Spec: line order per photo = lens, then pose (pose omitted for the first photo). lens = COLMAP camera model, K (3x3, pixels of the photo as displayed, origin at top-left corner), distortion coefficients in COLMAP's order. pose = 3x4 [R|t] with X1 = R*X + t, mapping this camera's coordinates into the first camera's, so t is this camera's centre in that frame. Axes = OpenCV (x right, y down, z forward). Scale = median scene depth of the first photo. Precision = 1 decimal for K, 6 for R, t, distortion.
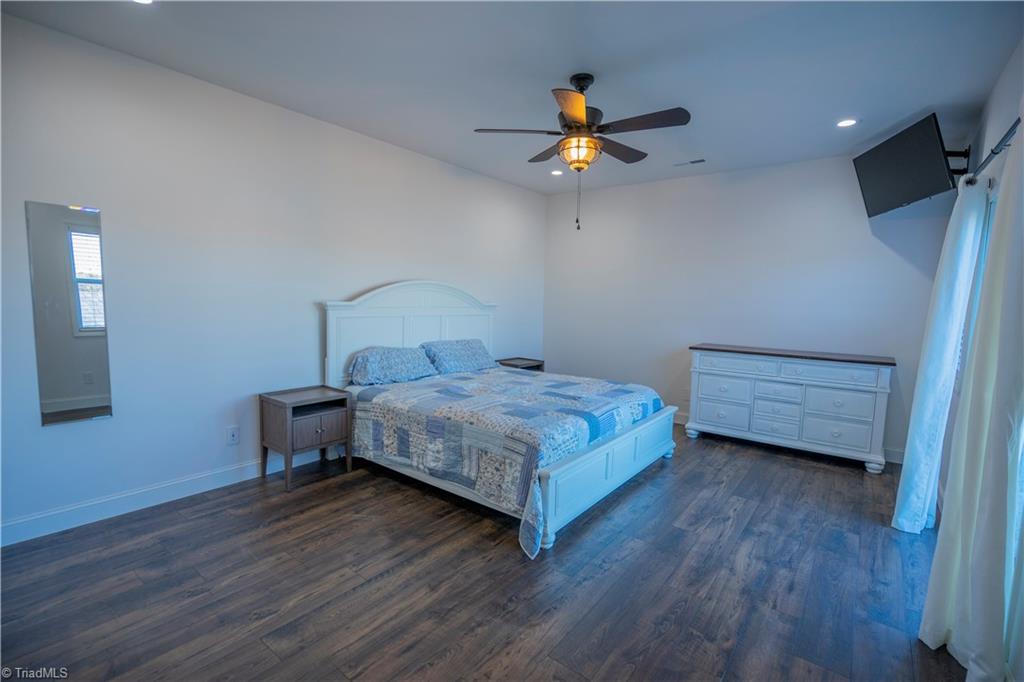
lens RADIAL K [[466.2, 0, 512.0], [0, 466.2, 341.0], [0, 0, 1]] dist [-0.009610, 0.000627]
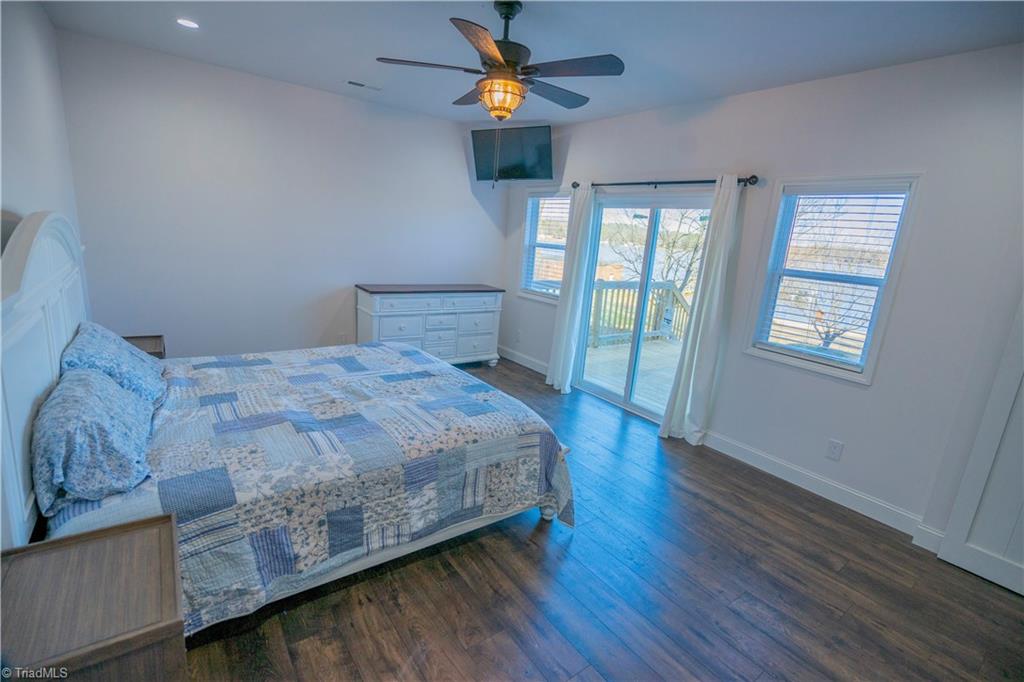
lens RADIAL K [[466.2, 0, 512.0], [0, 466.2, 341.0], [0, 0, 1]] dist [-0.009610, 0.000627]
pose [[0.270972, -0.216373, 0.937953, -0.687991], [0.013974, 0.975190, 0.220926, -0.141429], [-0.962486, -0.046758, 0.267273, 0.669267]]
